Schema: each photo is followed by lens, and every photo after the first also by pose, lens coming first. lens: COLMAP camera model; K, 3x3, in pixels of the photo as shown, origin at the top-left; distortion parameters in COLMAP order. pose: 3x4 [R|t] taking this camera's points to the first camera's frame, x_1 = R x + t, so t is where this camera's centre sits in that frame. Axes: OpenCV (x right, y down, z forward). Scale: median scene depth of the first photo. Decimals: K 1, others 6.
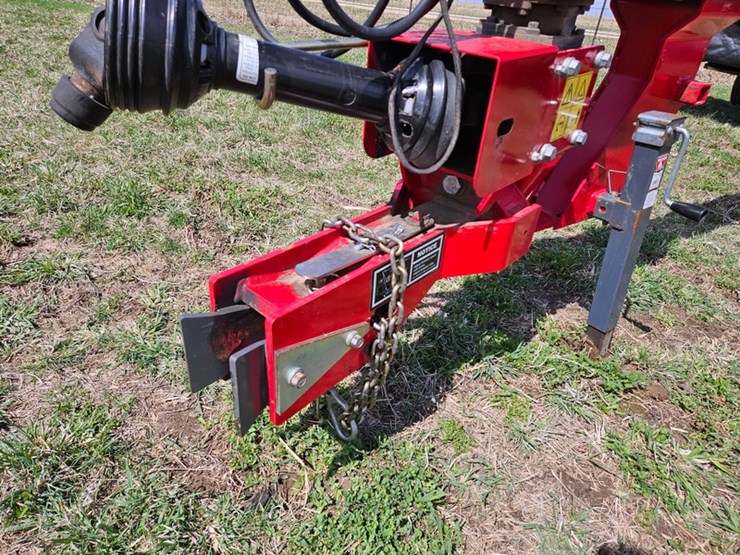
lens RADIAL K [[507.4, 0, 366.2], [0, 507.4, 278.6], [0, 0, 1]] dist [0.094682, -0.074137]
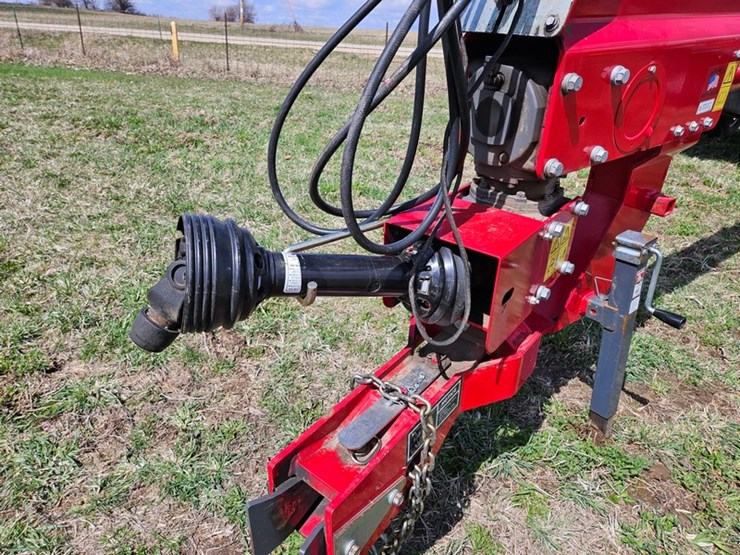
lens RADIAL K [[506.3, 0, 378.0], [0, 506.3, 289.3], [0, 0, 1]] dist [0.075796, -0.060322]
pose [[0.996601, -0.075435, 0.033104, -0.038938], [0.077190, 0.995476, -0.055396, -0.168010], [-0.028776, 0.057763, 0.997916, -0.093672]]
